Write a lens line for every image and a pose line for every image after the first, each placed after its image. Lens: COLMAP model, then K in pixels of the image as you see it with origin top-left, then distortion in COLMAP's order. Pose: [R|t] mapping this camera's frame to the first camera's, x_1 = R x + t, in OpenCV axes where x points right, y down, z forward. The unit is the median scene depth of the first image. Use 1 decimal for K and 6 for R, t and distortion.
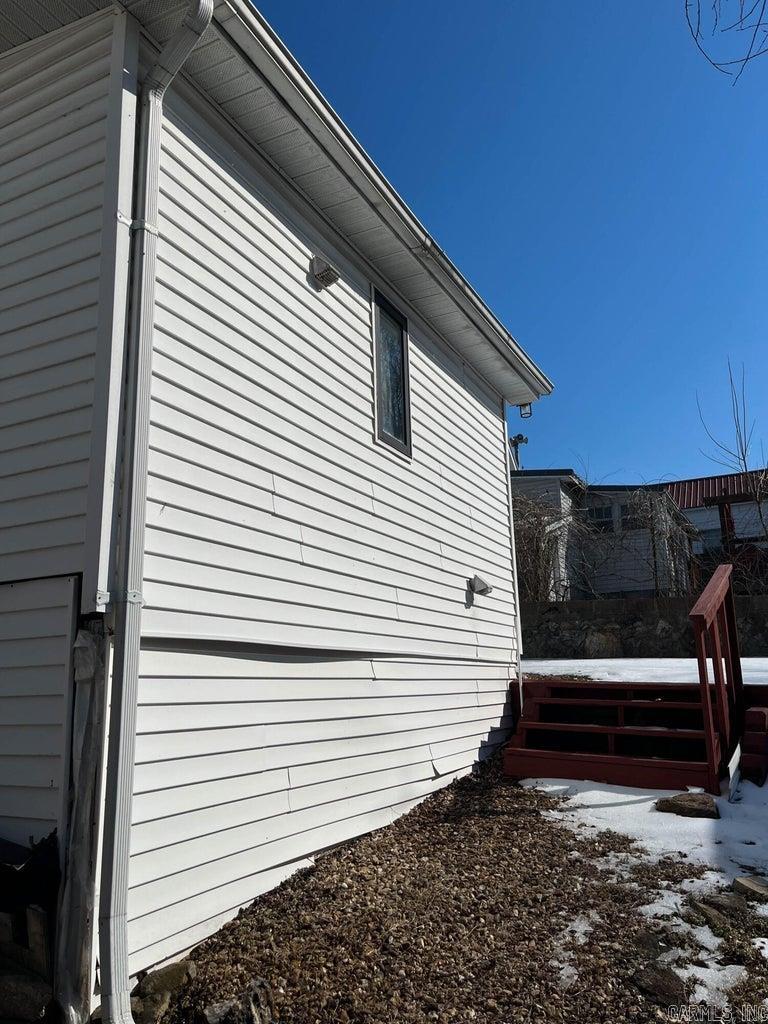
lens RADIAL K [[793.1, 0, 369.1], [0, 793.1, 517.7], [0, 0, 1]] dist [0.065830, -0.081046]
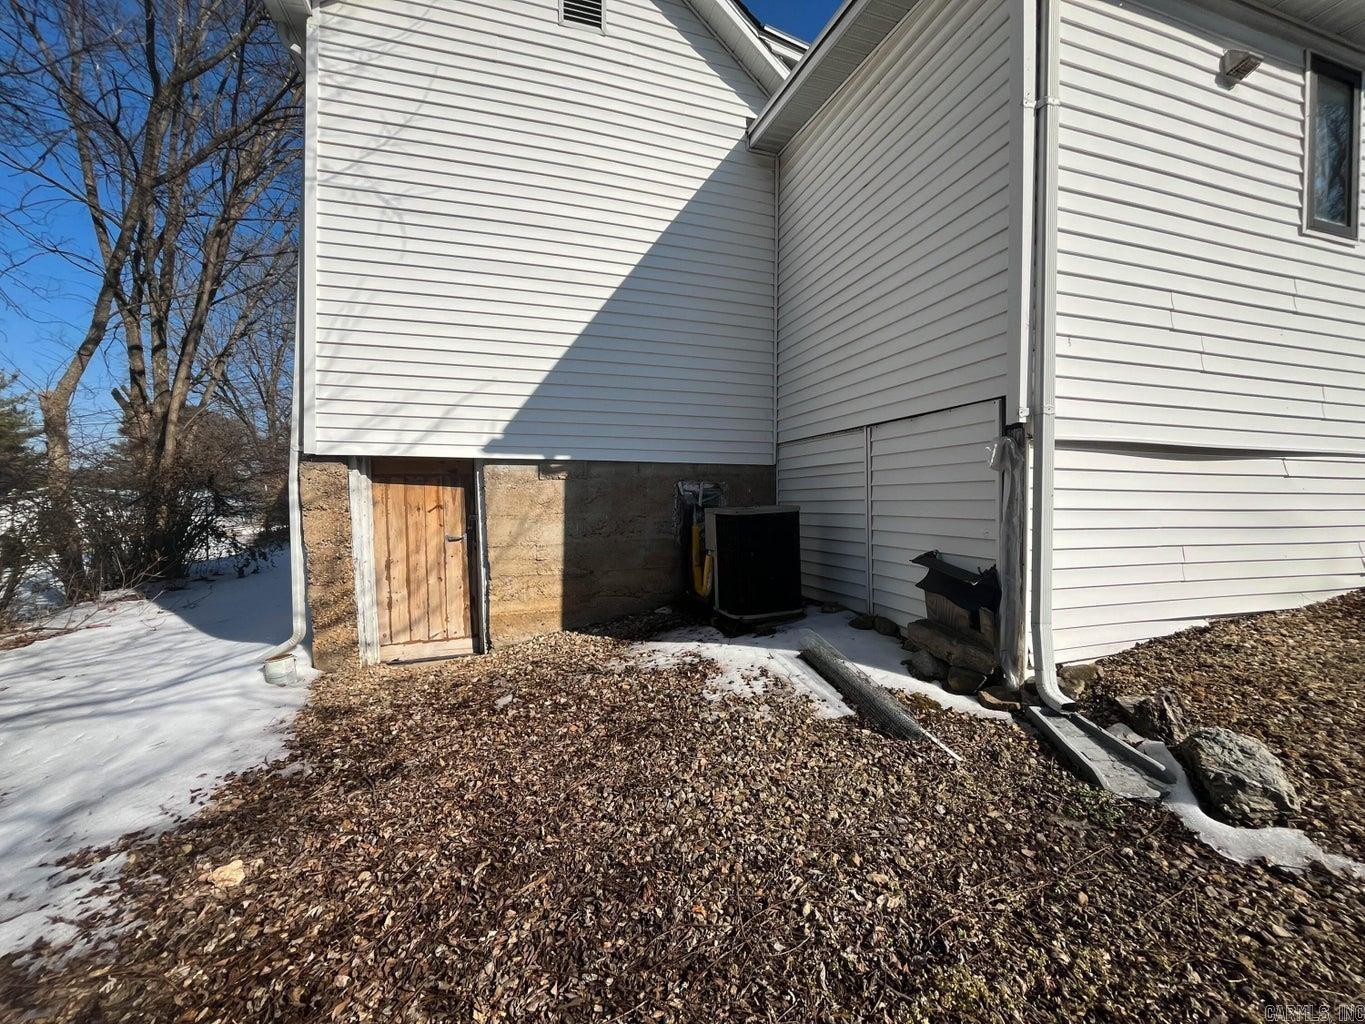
lens RADIAL K [[551.9, 0, 681.0], [0, 551.9, 512.4], [0, 0, 1]] dist [-0.001994, 0.000360]
pose [[0.695983, 0.042226, -0.716815, -0.044411], [0.136883, 0.972161, 0.190174, 0.004327], [0.704890, -0.230478, 0.670828, -0.092952]]
